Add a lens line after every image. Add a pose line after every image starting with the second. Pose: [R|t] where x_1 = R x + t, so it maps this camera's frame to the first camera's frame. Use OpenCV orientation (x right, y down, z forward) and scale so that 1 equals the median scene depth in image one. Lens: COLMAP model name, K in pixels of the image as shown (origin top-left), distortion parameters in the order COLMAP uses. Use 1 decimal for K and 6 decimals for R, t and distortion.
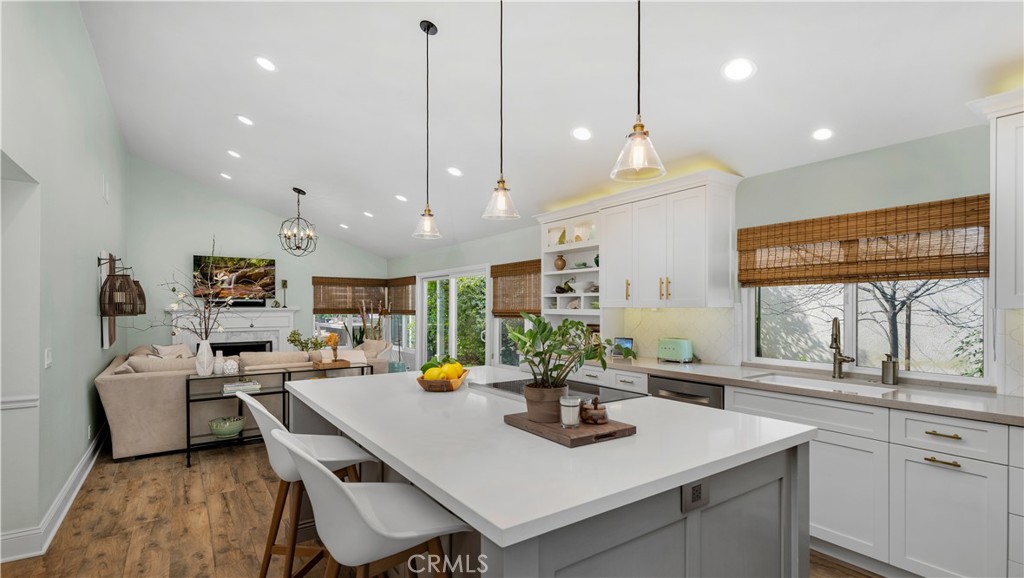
lens RADIAL K [[466.8, 0, 520.8], [0, 466.8, 306.9], [0, 0, 1]] dist [0.001948, -0.000474]
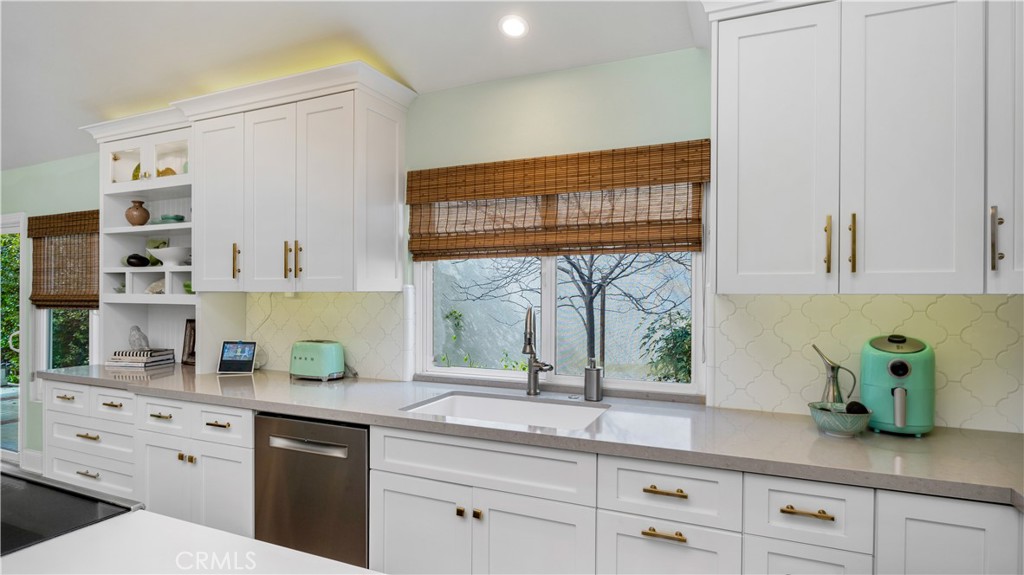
lens RADIAL K [[483.3, 0, 525.4], [0, 483.3, 304.2], [0, 0, 1]] dist [-0.015065, 0.000883]
pose [[0.846840, -0.014259, 0.531656, 0.241288], [-0.001261, 0.999584, 0.028817, -0.000409], [-0.531846, -0.025074, 0.846470, 0.335528]]
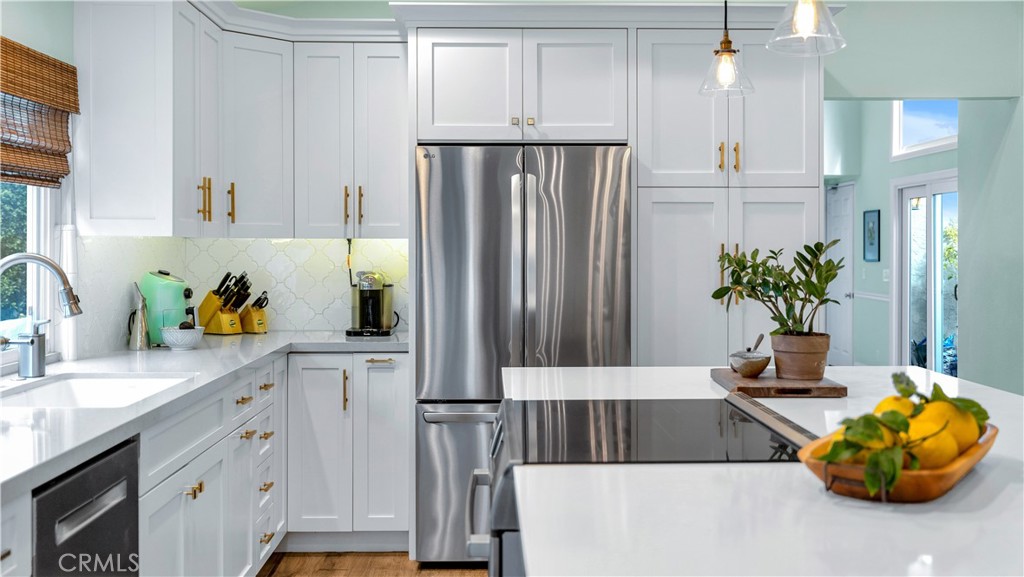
lens RADIAL K [[1032.2, 0, 524.4], [0, 1032.2, 257.1], [0, 0, 1]] dist [0.008122, 0.000000]
pose [[-0.826331, -0.000270, 0.563184, -0.254191], [0.005777, 0.999943, 0.008956, 0.016035], [-0.563155, 0.010654, -0.826283, 1.280455]]
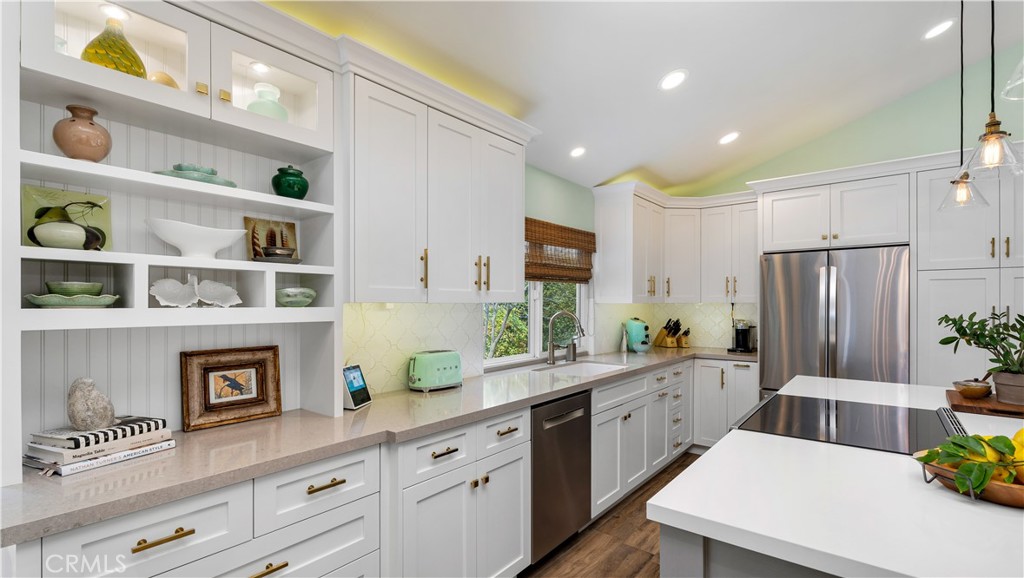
lens RADIAL K [[466.8, 0, 511.2], [0, 466.8, 307.4], [0, 0, 1]] dist [0.001948, -0.000474]
pose [[-0.264433, -0.001248, 0.964403, -0.331308], [0.006843, 0.999972, 0.003170, 0.006432], [-0.964380, 0.007437, -0.264417, 1.169776]]
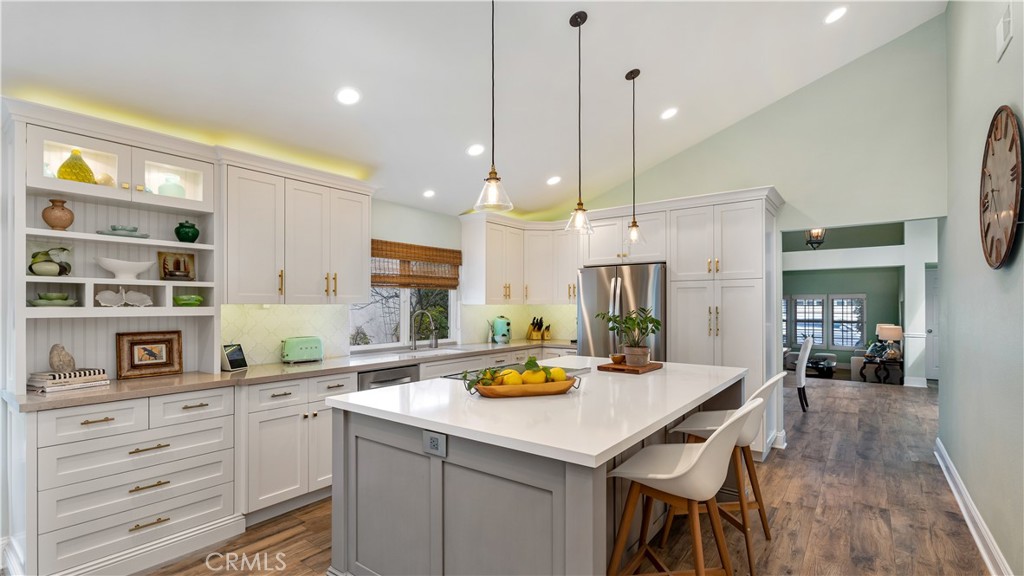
lens RADIAL K [[468.5, 0, 508.9], [0, 468.5, 306.1], [0, 0, 1]] dist [0.003385, -0.000045]
pose [[-0.287193, 0.004451, 0.957862, -0.745594], [0.006932, 0.999973, -0.002568, 0.010966], [-0.957848, 0.005903, -0.287216, 0.957652]]
